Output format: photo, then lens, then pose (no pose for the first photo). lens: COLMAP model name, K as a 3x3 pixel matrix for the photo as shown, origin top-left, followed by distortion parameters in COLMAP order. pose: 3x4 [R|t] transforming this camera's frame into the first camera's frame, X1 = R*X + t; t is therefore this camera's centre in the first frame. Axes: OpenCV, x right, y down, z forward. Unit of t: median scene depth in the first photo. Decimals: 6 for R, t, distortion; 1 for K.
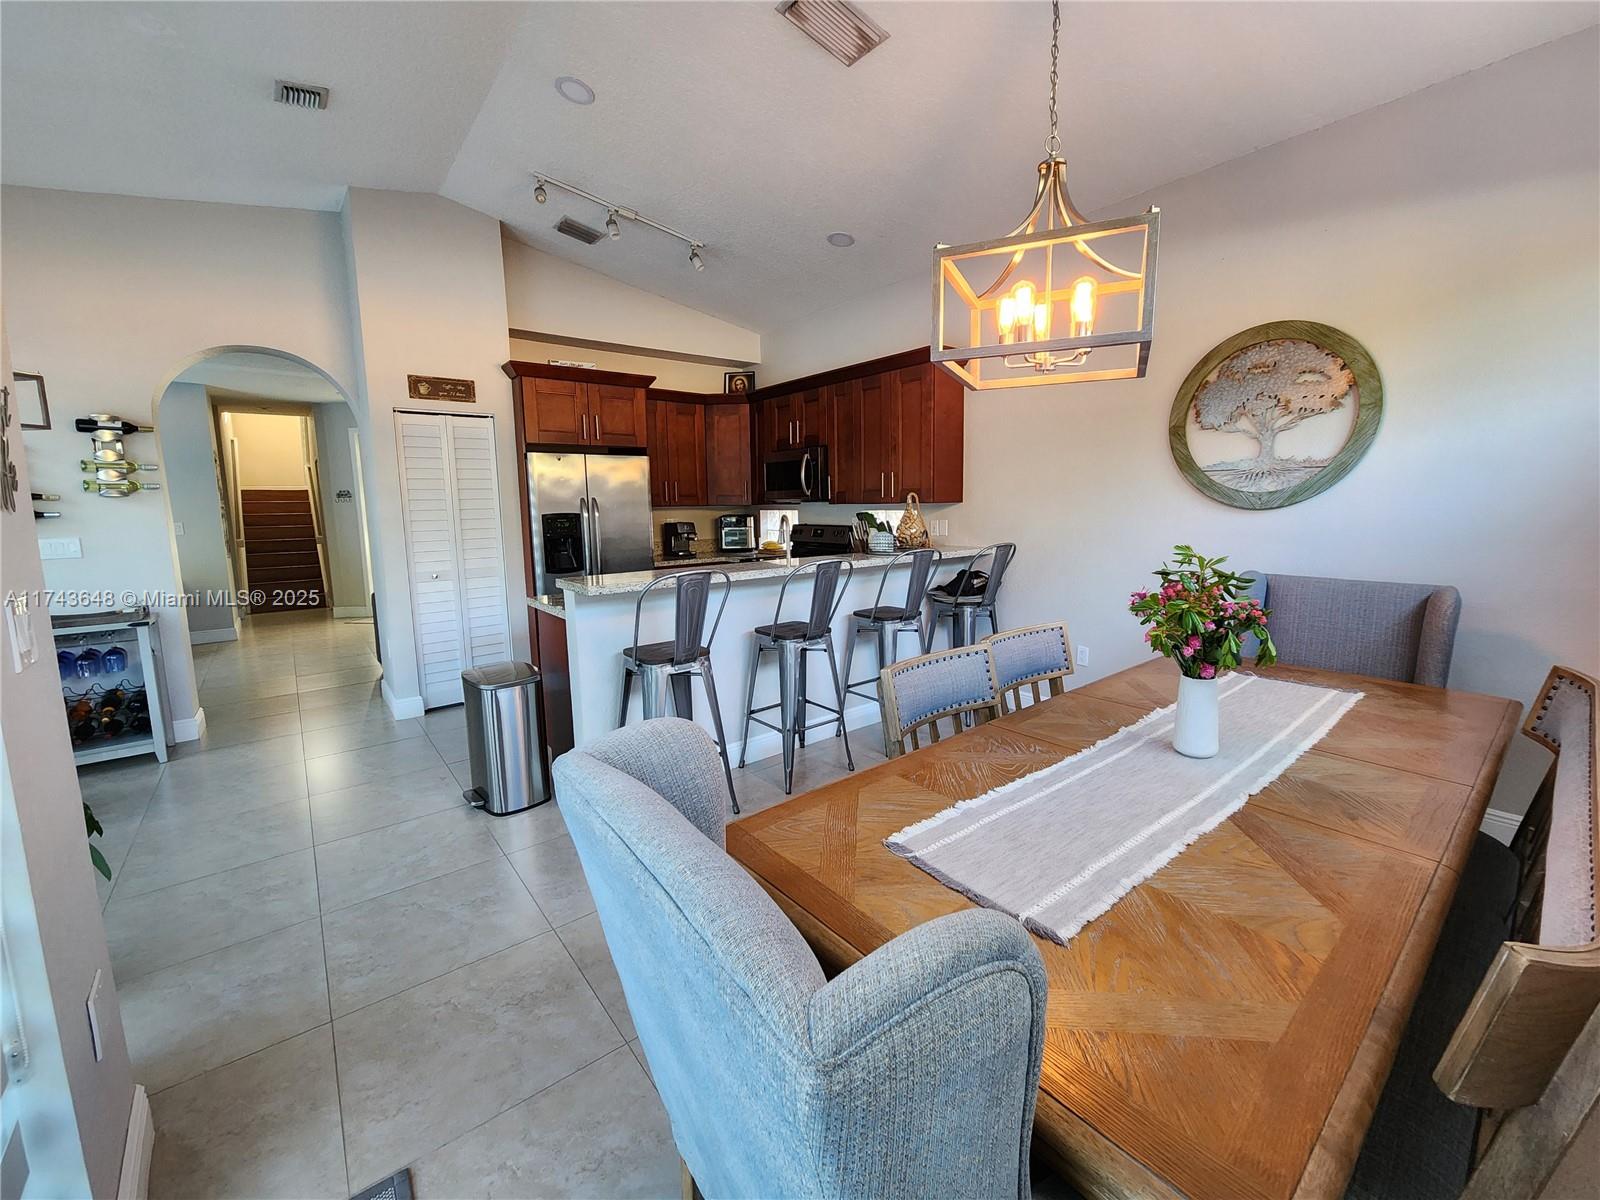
lens RADIAL K [[647.9, 0, 800.0], [0, 647.9, 600.0], [0, 0, 1]] dist [-0.000404, -0.000064]
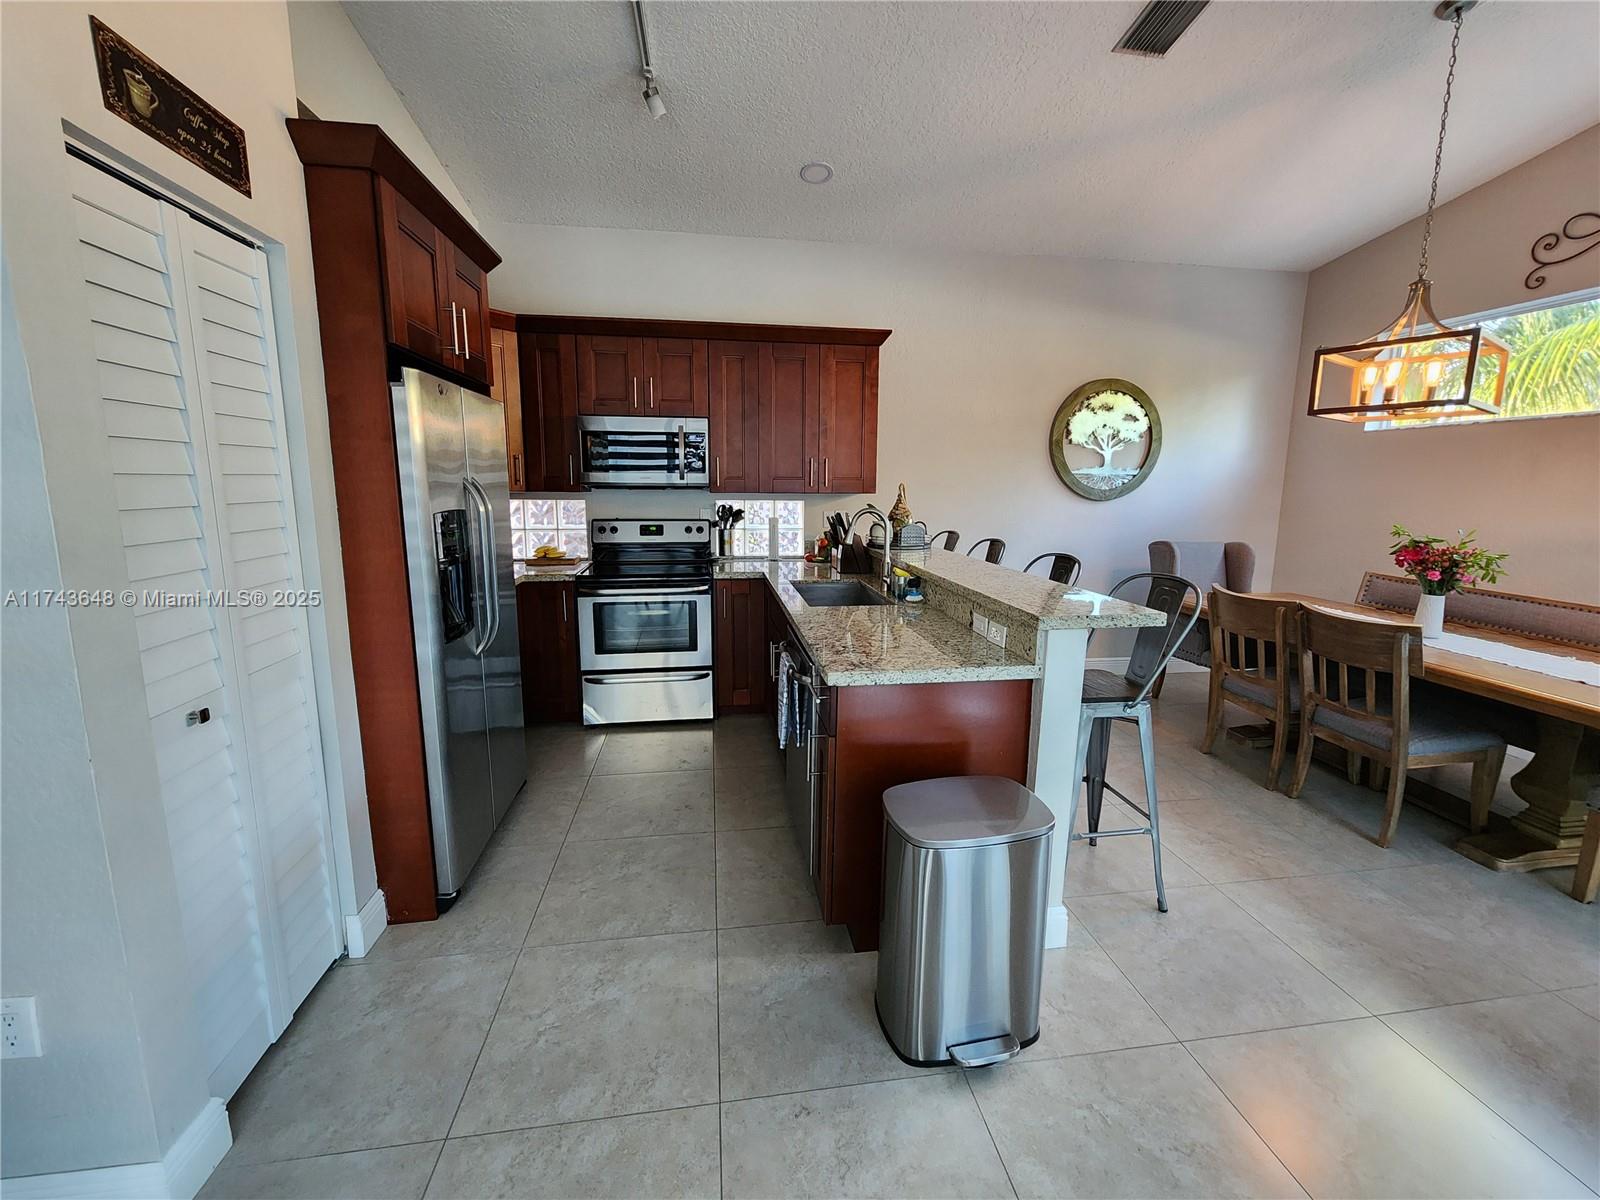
lens RADIAL K [[647.9, 0, 800.0], [0, 647.9, 600.0], [0, 0, 1]] dist [-0.000404, -0.000064]
pose [[0.514943, -0.129558, 0.847377, -0.710952], [0.116052, 0.989949, 0.080833, -0.085398], [-0.849332, 0.056715, 0.524803, 0.604830]]
